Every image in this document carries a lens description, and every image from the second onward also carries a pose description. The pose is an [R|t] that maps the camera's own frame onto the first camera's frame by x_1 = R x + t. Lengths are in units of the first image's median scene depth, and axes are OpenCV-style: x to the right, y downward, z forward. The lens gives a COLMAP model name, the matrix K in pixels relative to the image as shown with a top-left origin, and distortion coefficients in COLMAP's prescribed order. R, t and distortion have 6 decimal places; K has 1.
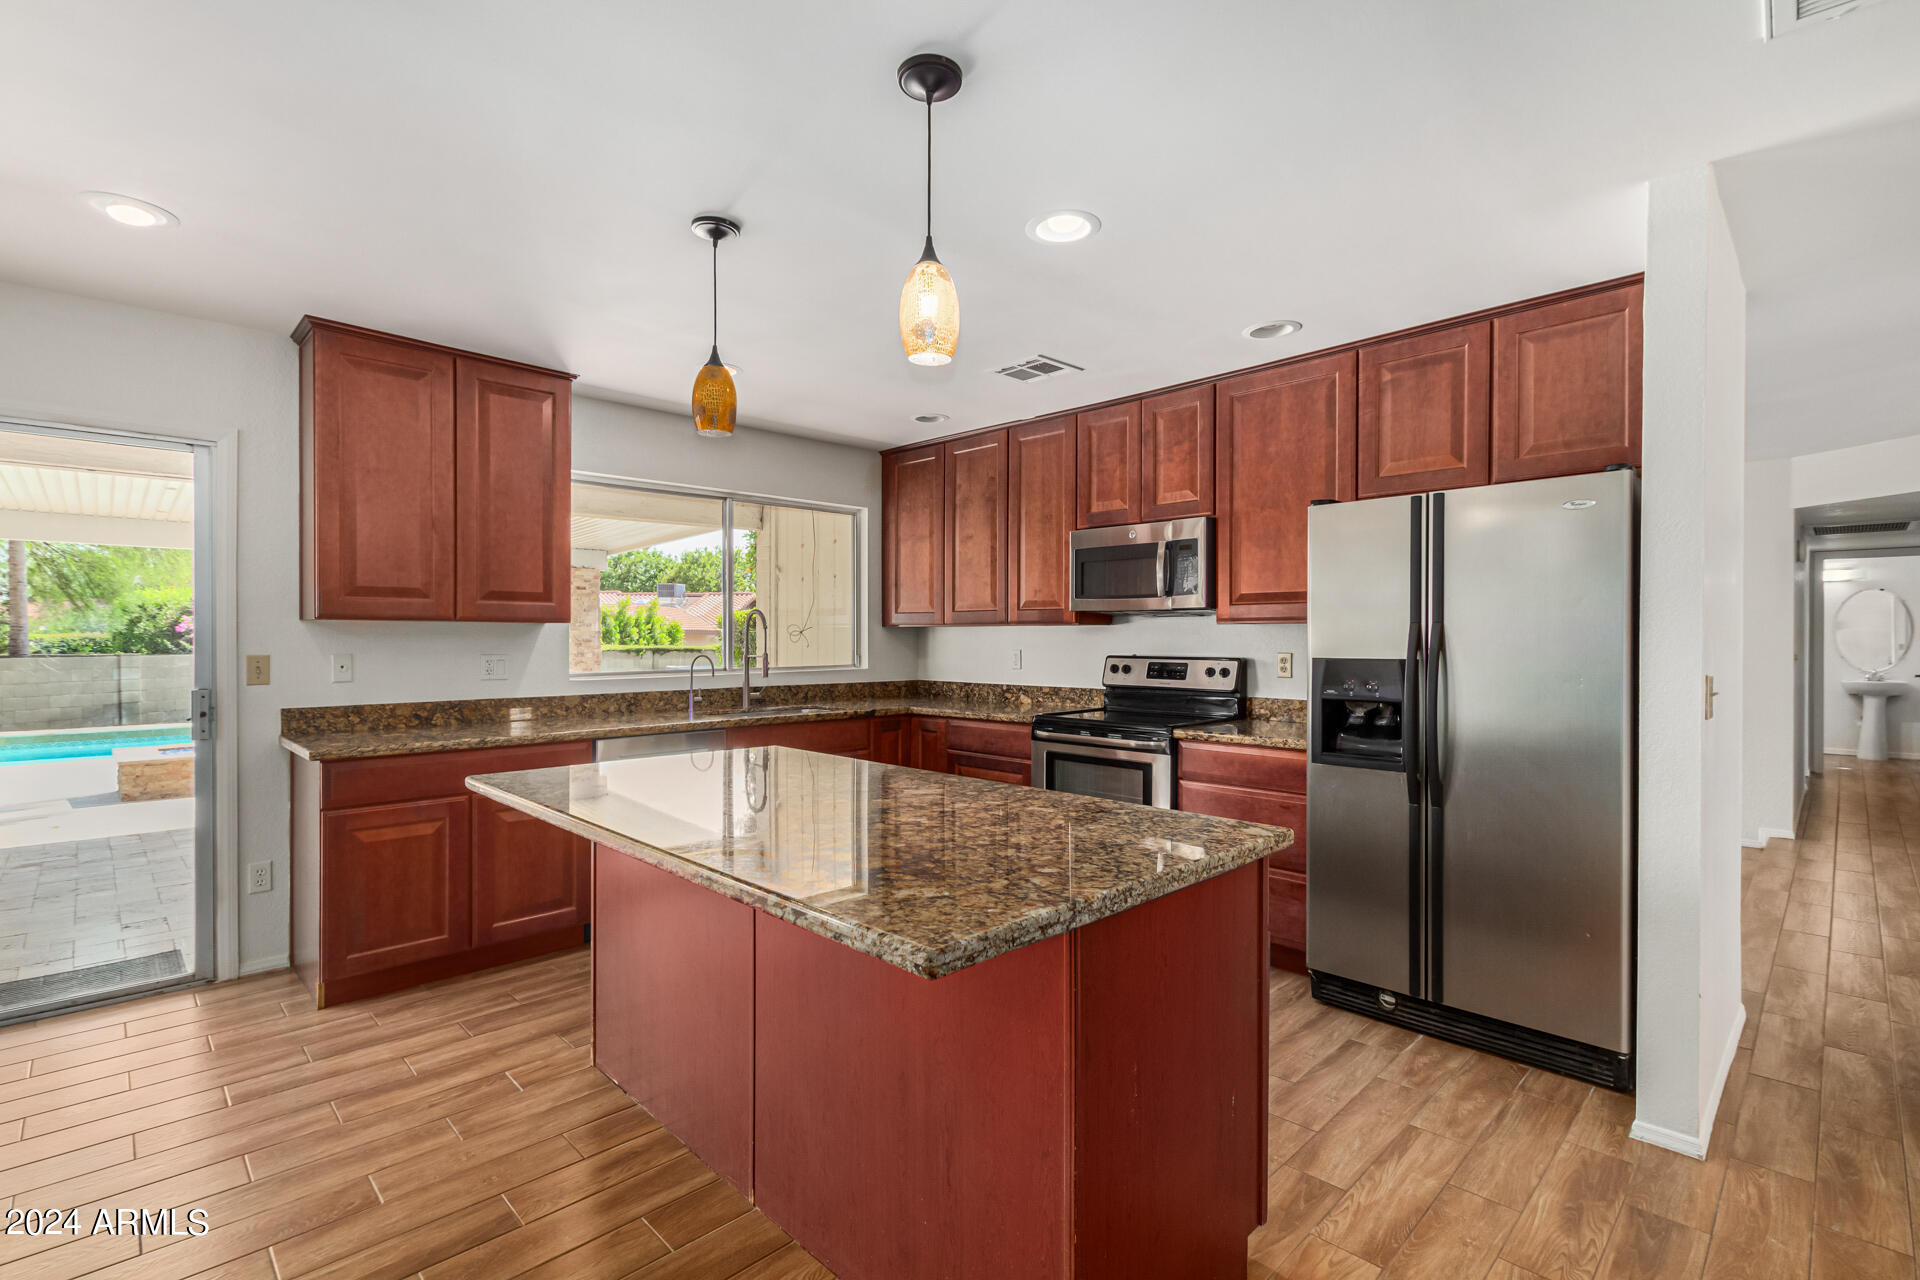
lens RADIAL K [[874.3, 0, 957.8], [0, 874.3, 641.5], [0, 0, 1]] dist [0.013566, -0.007250]
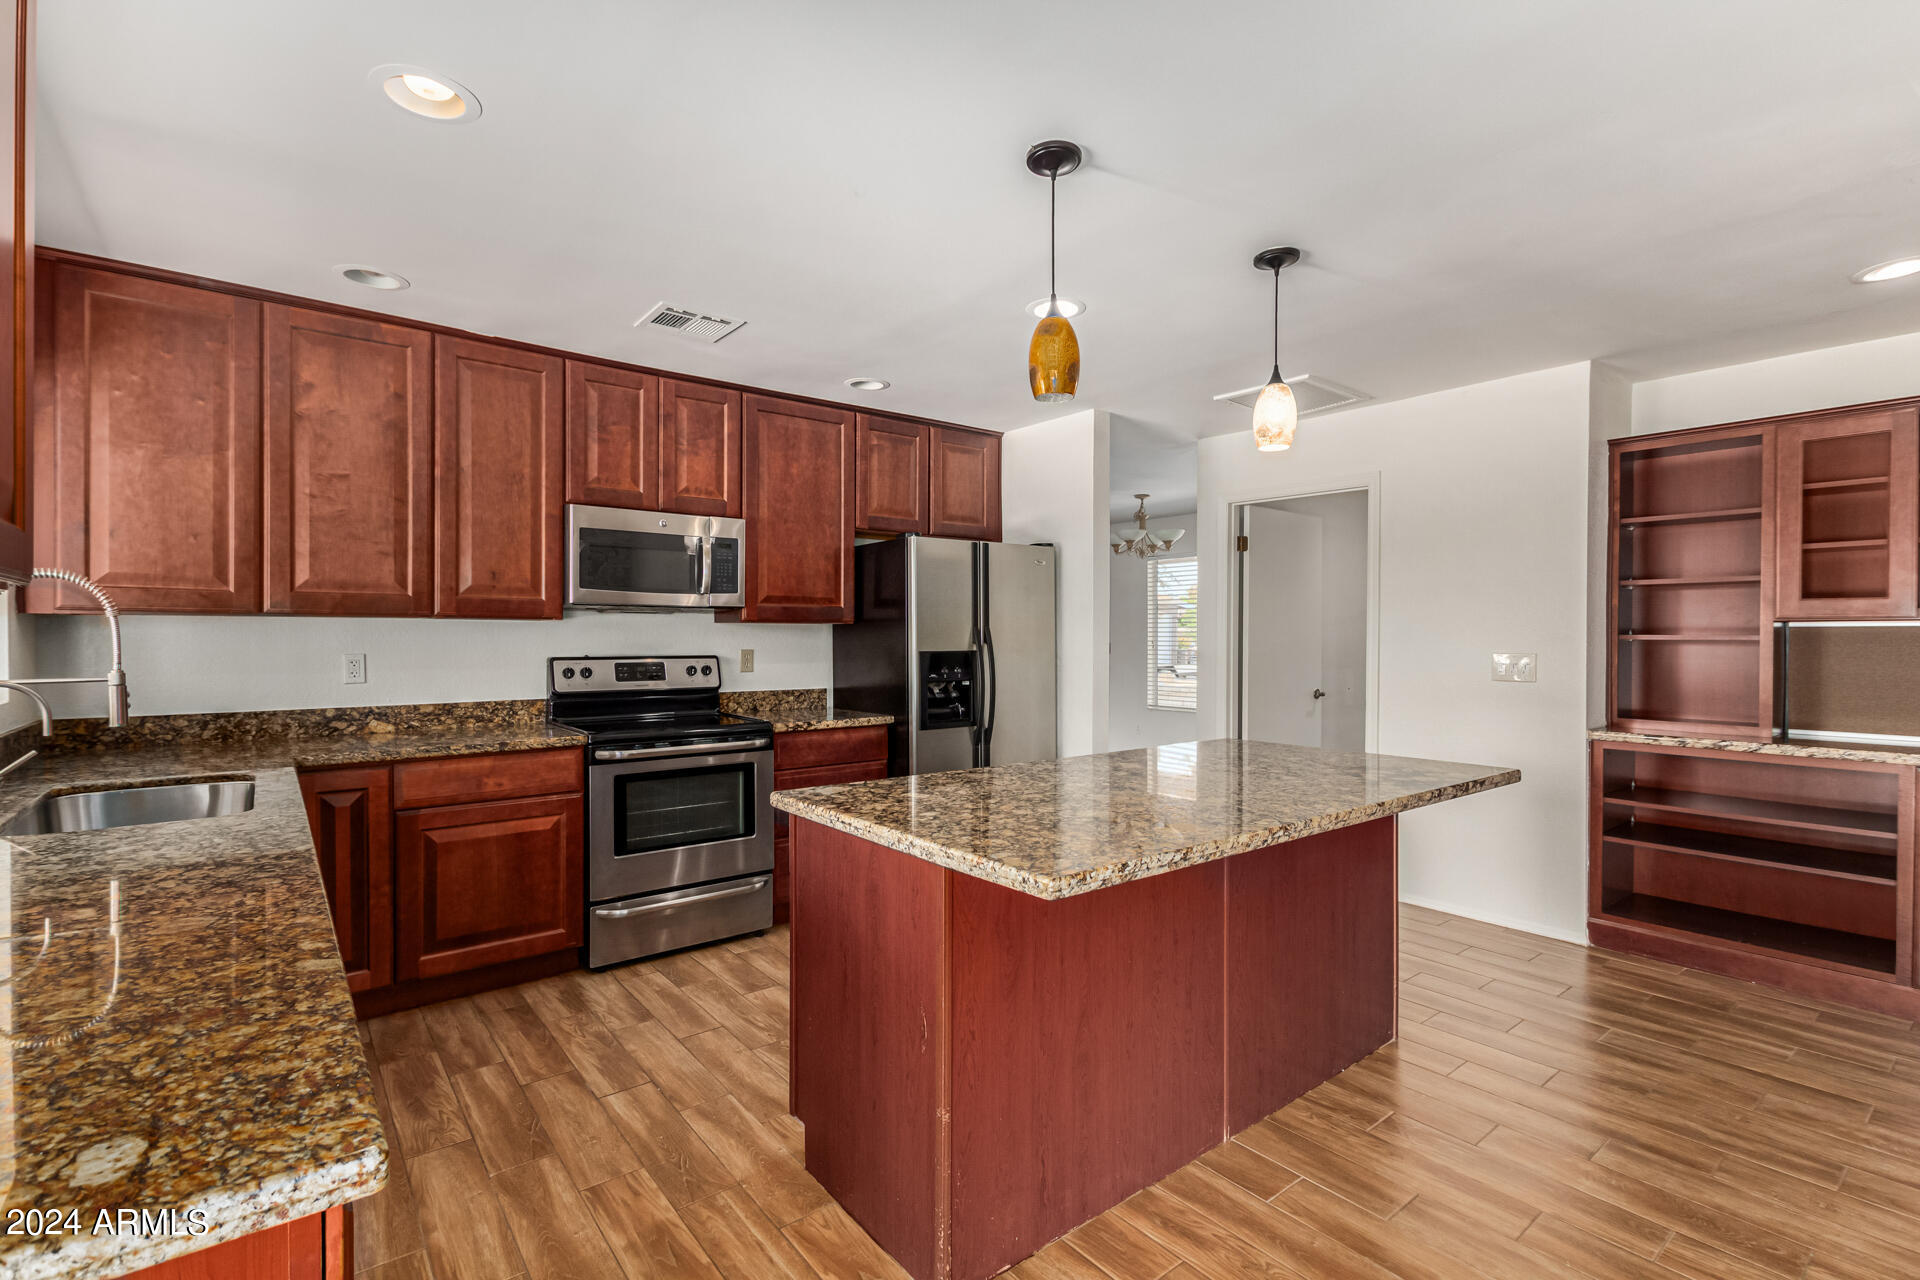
lens RADIAL K [[874.3, 0, 957.8], [0, 874.3, 641.5], [0, 0, 1]] dist [0.013566, -0.007250]
pose [[0.111195, -0.006923, 0.993774, -0.756944], [0.003372, 0.999973, 0.006588, -0.004120], [-0.993793, 0.002619, 0.111215, 0.664657]]
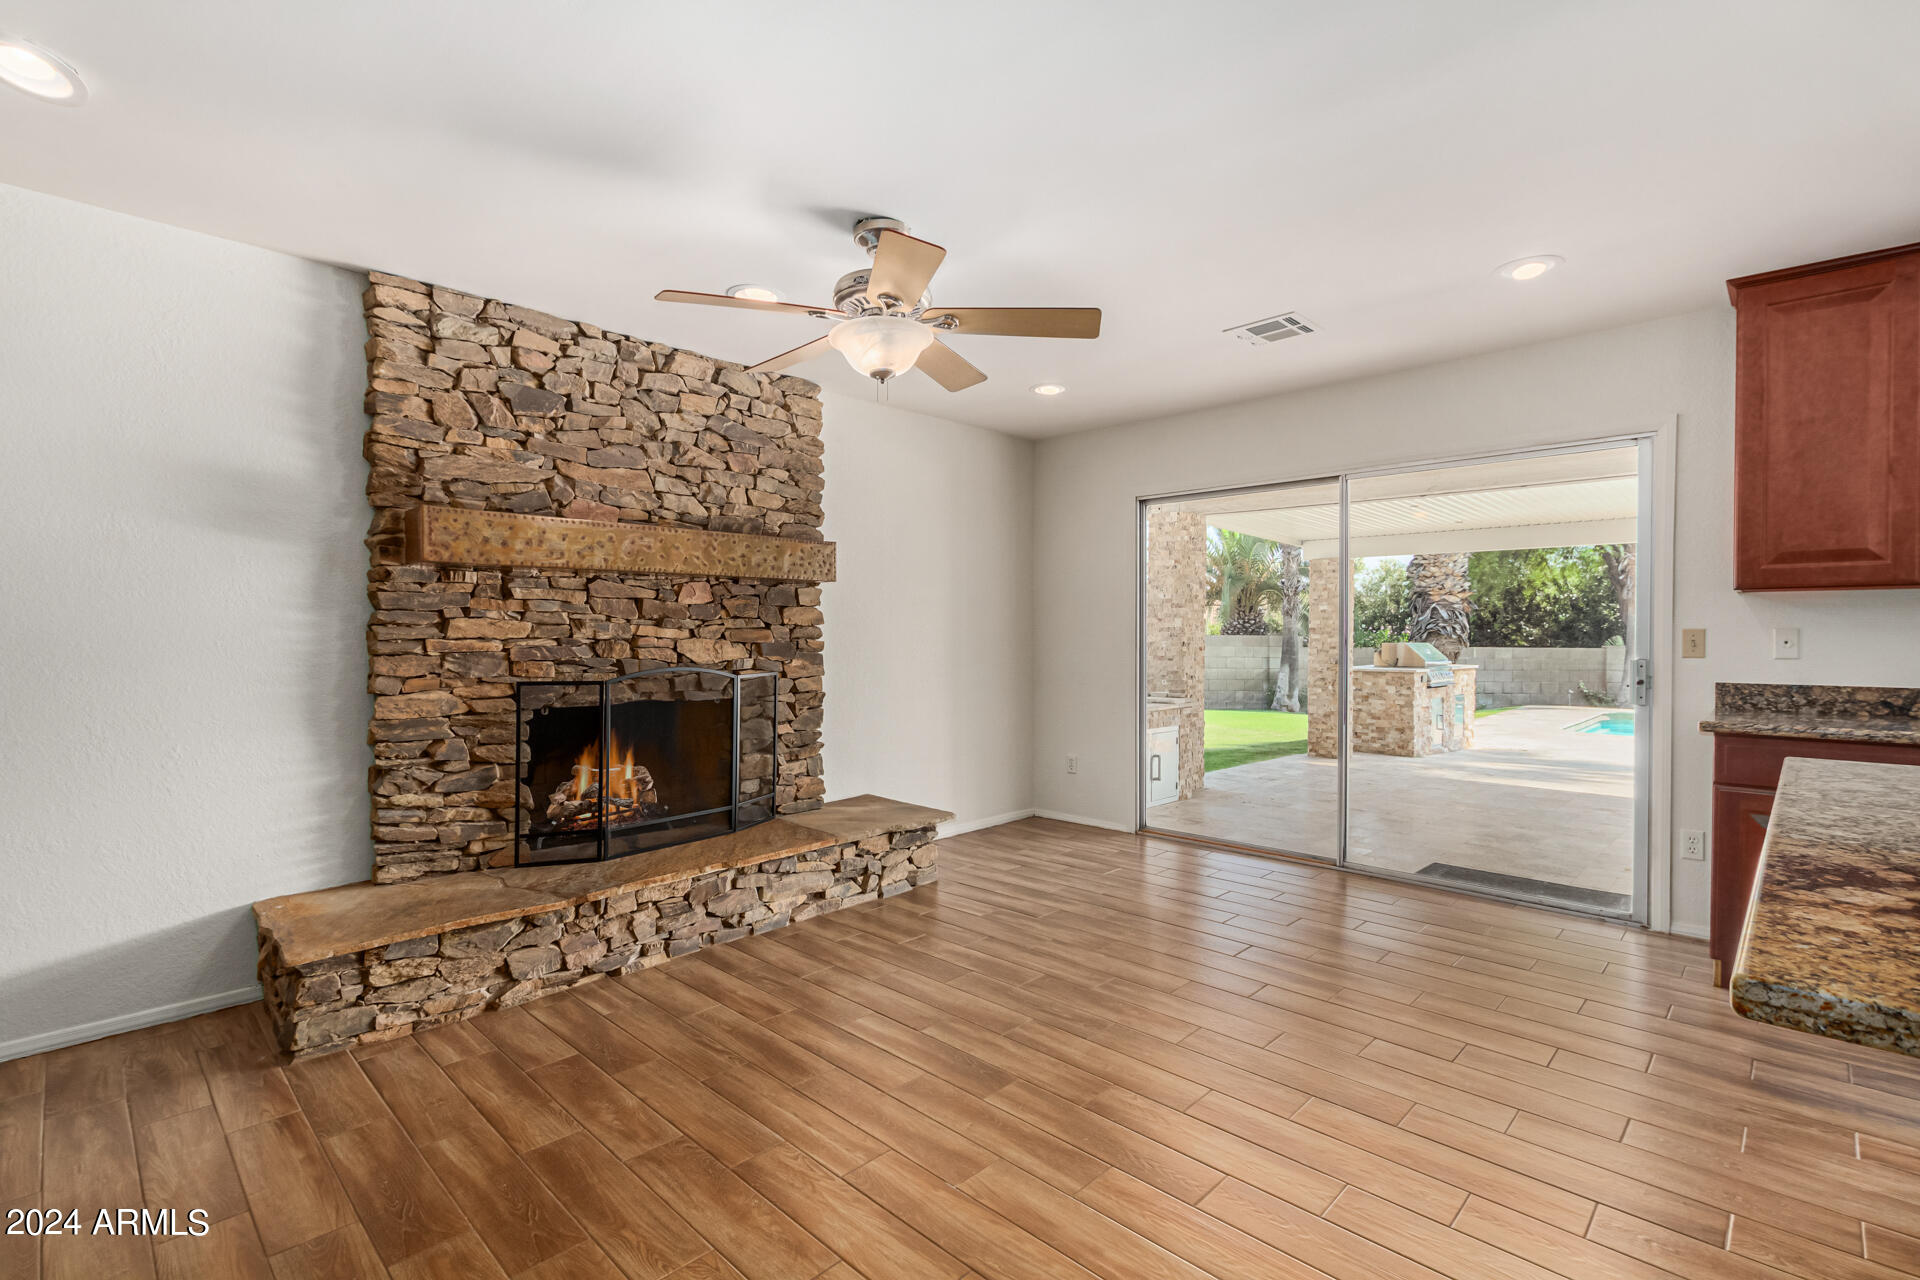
lens RADIAL K [[885.2, 0, 960.0], [0, 885.2, 640.0], [0, 0, 1]] dist [0.014022, 0.000047]
pose [[0.024920, 0.006066, -0.999671, 0.207231], [-0.005722, 0.999966, 0.005925, 0.024699], [0.999673, 0.005572, 0.024954, 0.105376]]
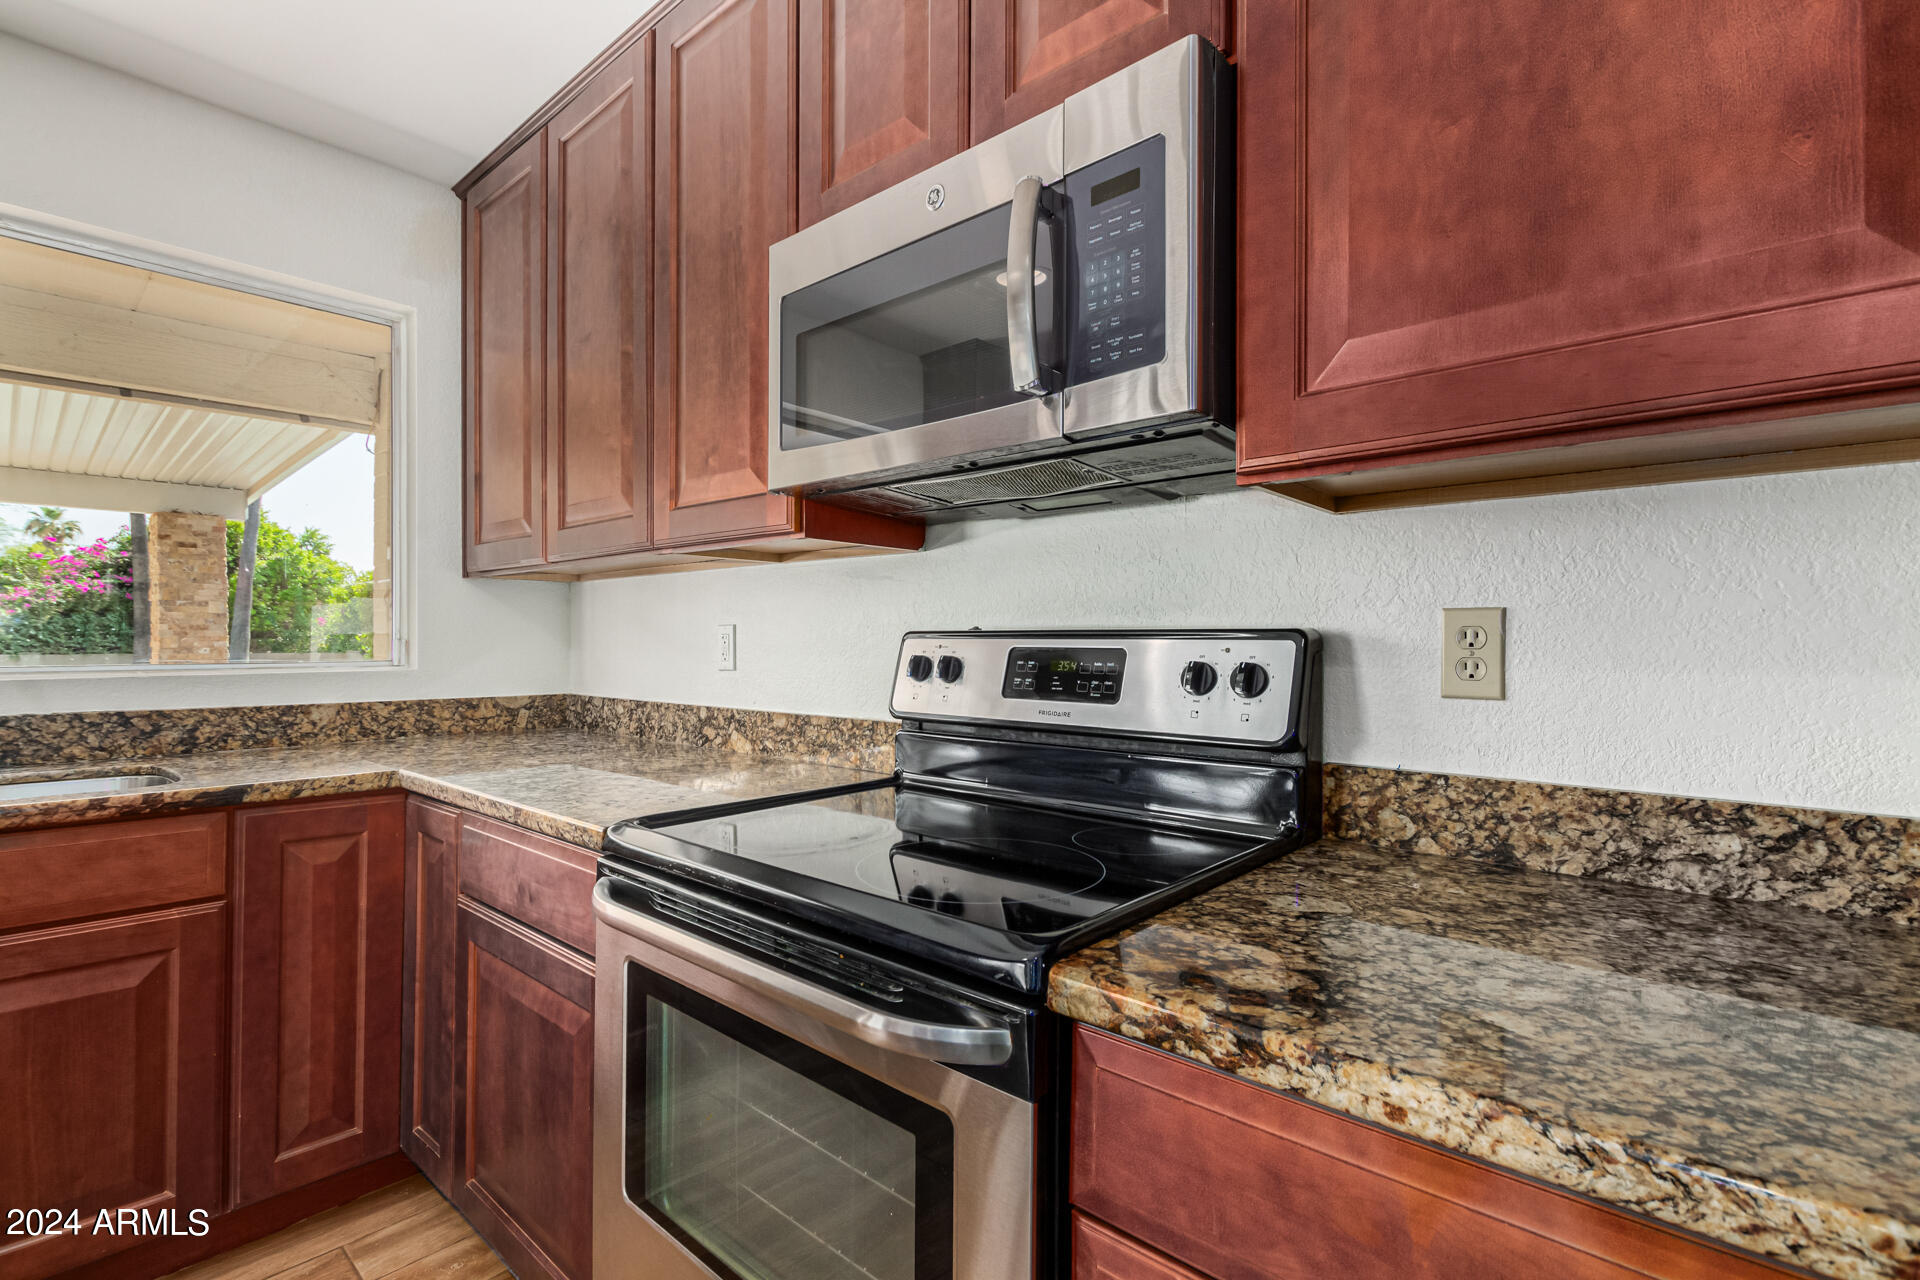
lens RADIAL K [[874.3, 0, 957.8], [0, 874.3, 641.5], [0, 0, 1]] dist [0.013566, -0.007250]
pose [[0.997901, 0.001867, 0.064732, 0.211595], [-0.001572, 0.999988, -0.004611, 0.027196], [-0.064740, 0.004500, 0.997892, 0.800297]]
